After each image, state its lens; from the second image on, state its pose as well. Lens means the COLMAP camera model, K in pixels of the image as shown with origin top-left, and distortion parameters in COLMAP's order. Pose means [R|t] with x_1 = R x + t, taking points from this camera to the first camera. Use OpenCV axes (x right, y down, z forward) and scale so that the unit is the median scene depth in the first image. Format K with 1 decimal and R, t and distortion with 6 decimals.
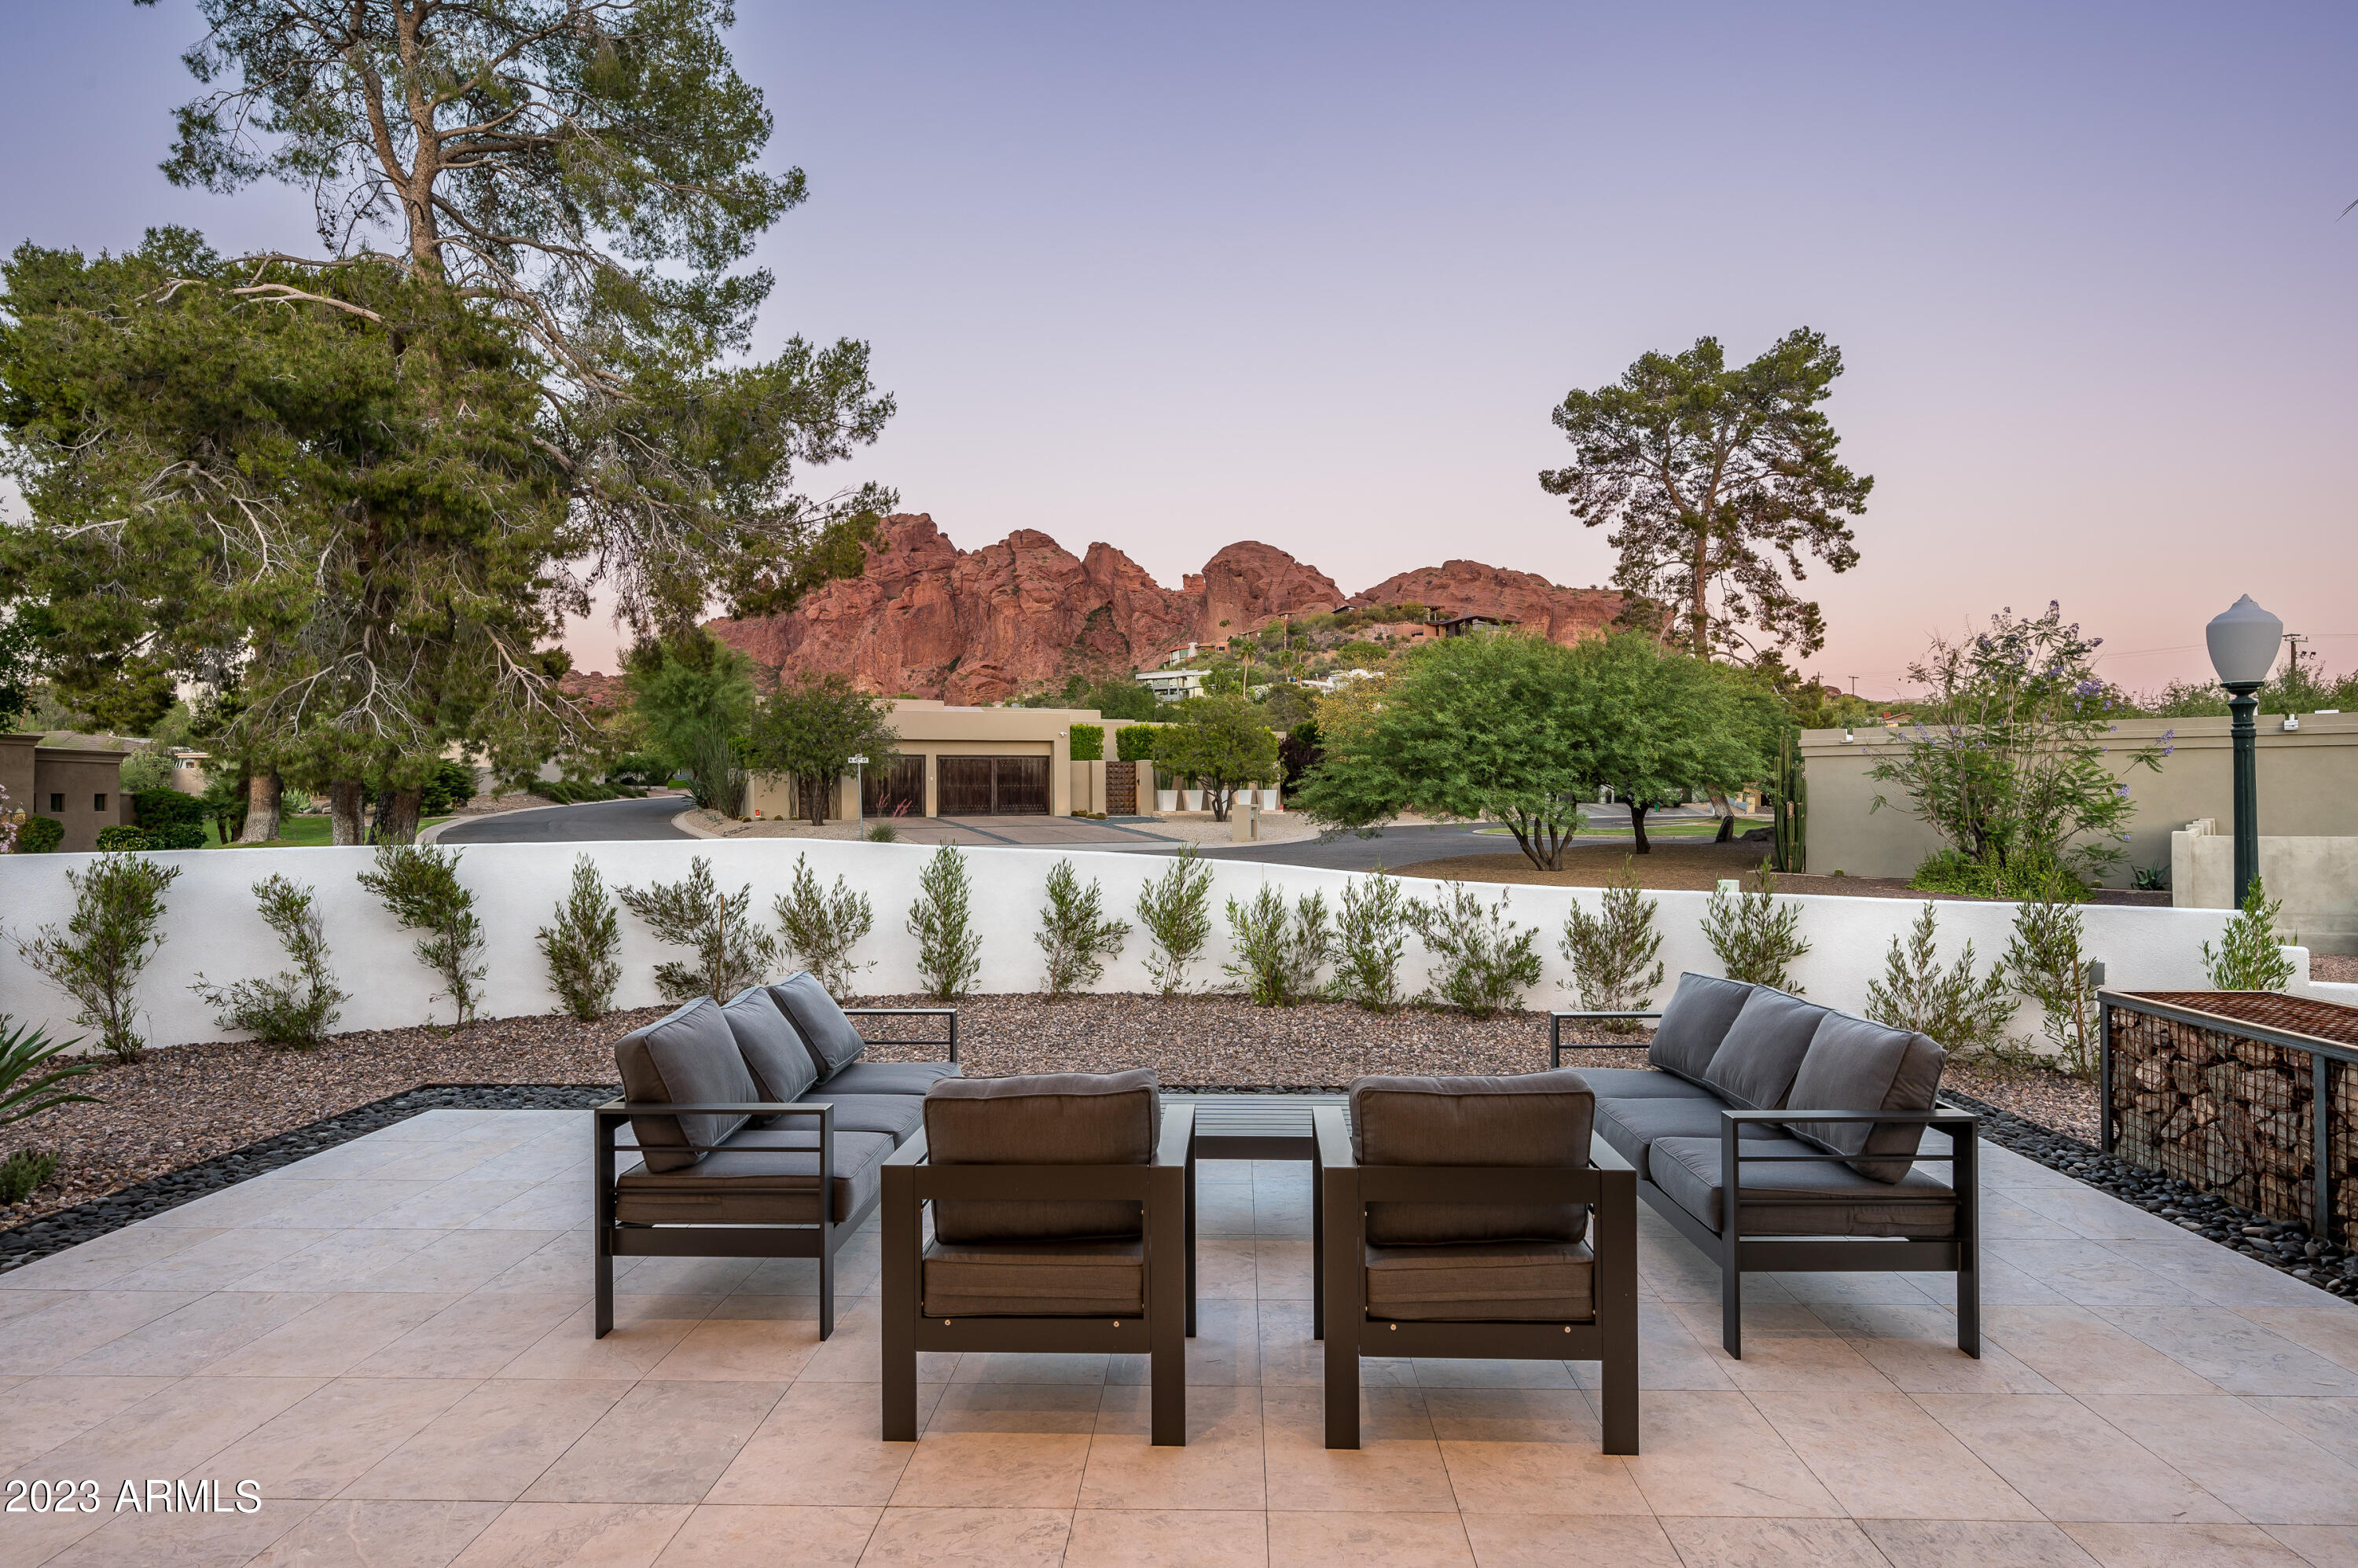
lens RADIAL K [[1329.5, 0, 1189.6], [0, 1329.5, 791.4], [0, 0, 1]] dist [-0.002502, 0.003100]
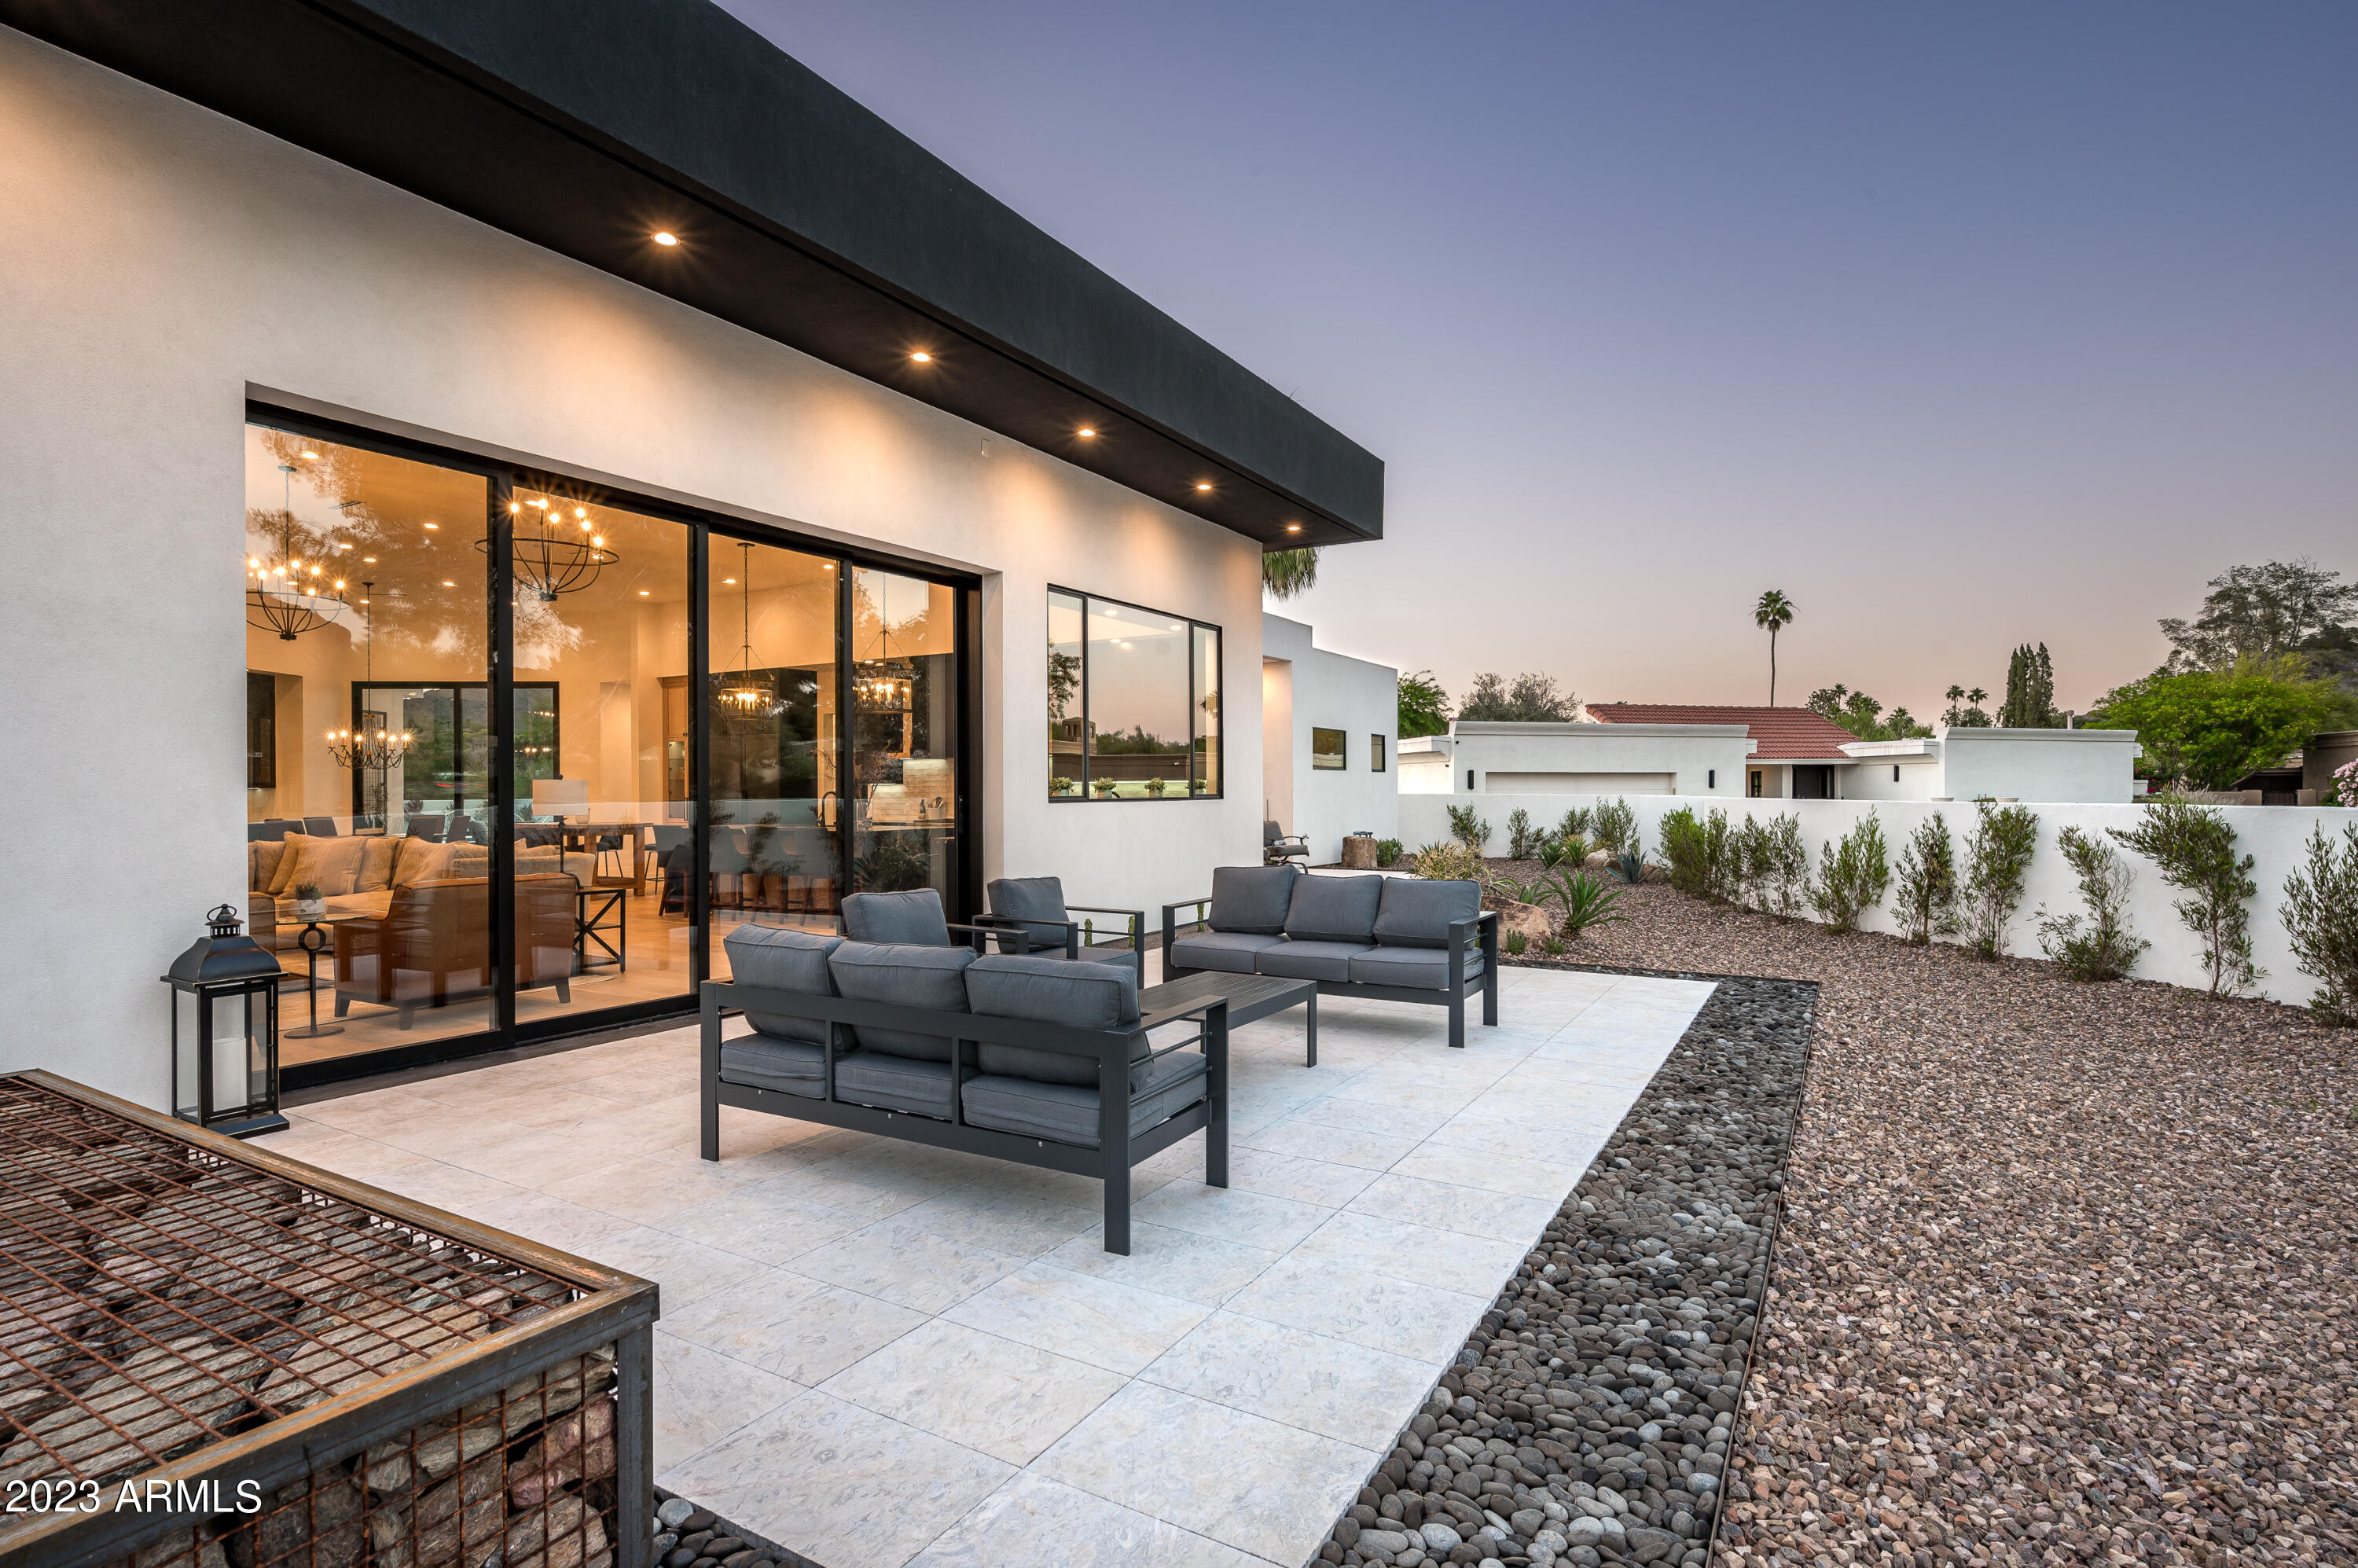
lens RADIAL K [[1149.4, 0, 1188.3], [0, 1149.4, 786.0], [0, 0, 1]] dist [0.000857, 0.000362]
pose [[-0.470607, 0.006534, -0.882319, 0.169290], [0.009793, 0.999950, 0.002181, 0.005608], [0.882289, -0.007614, -0.470647, 0.242145]]
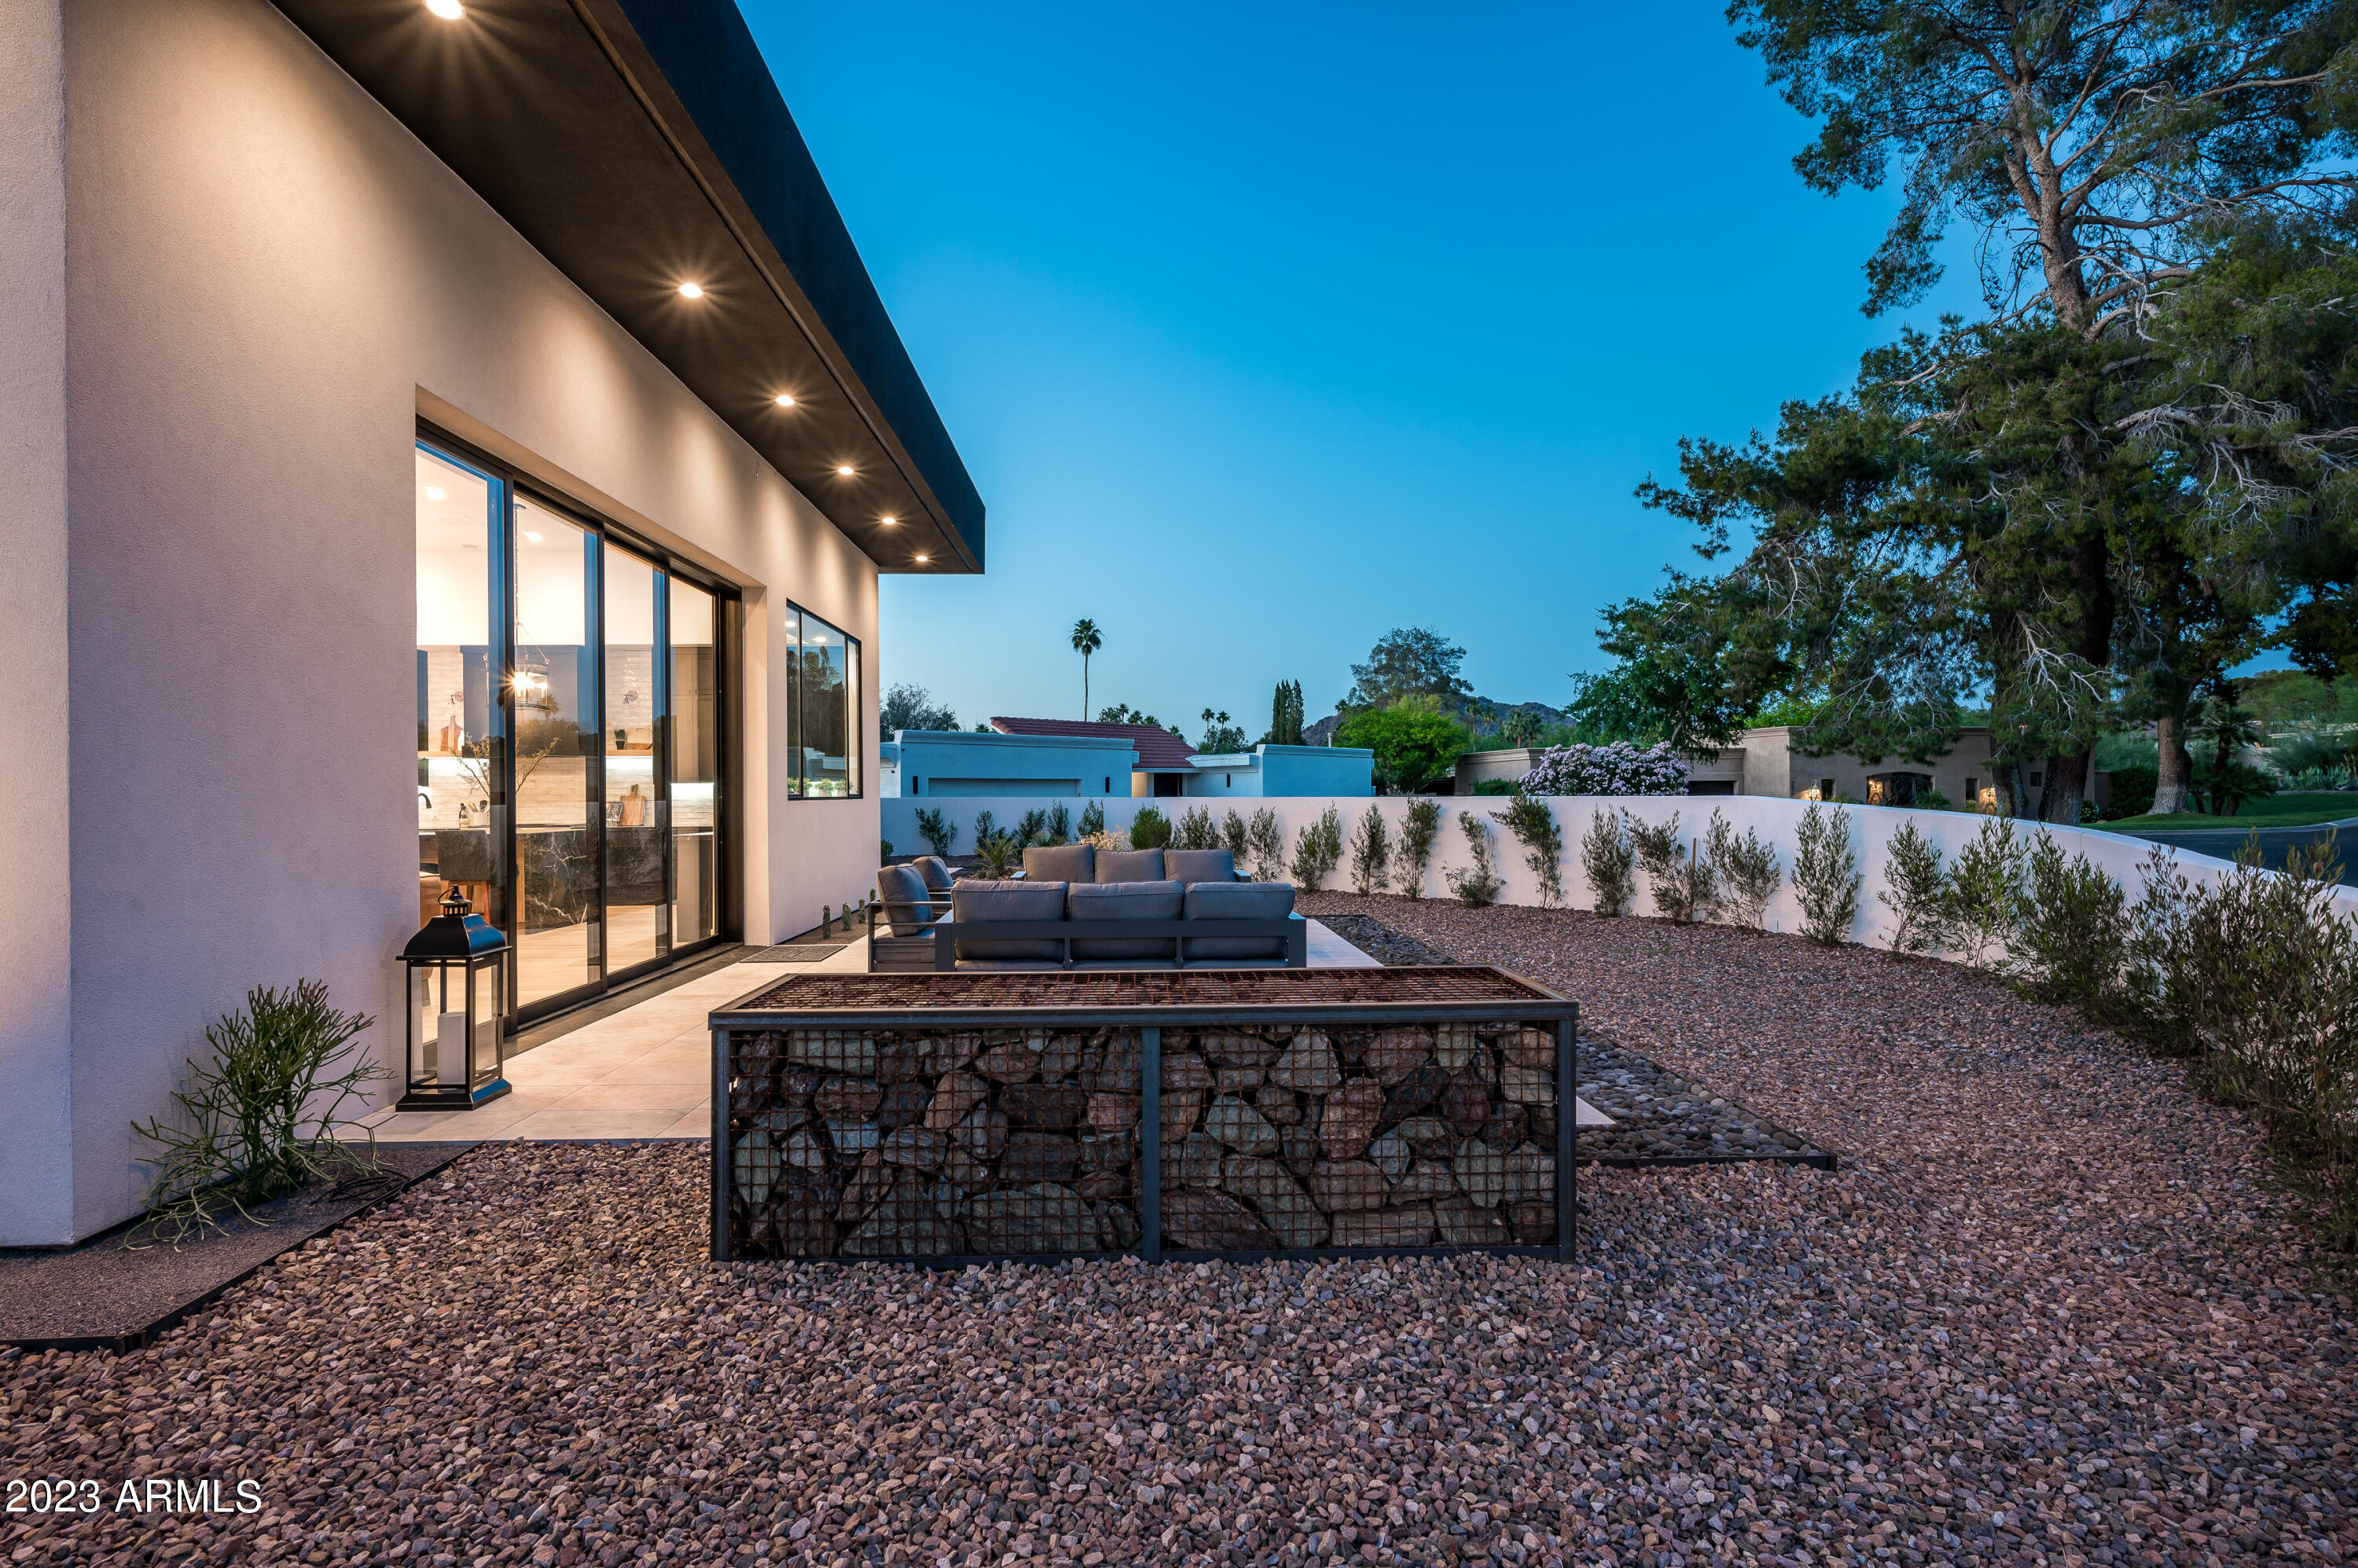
lens RADIAL K [[1172.3, 0, 1187.5], [0, 1172.3, 793.2], [0, 0, 1]] dist [0.000116, -0.000921]
pose [[0.090016, 0.006094, -0.995922, 0.267979], [0.010707, 0.999918, 0.007087, 0.007158], [0.995883, -0.011301, 0.089943, 0.145405]]
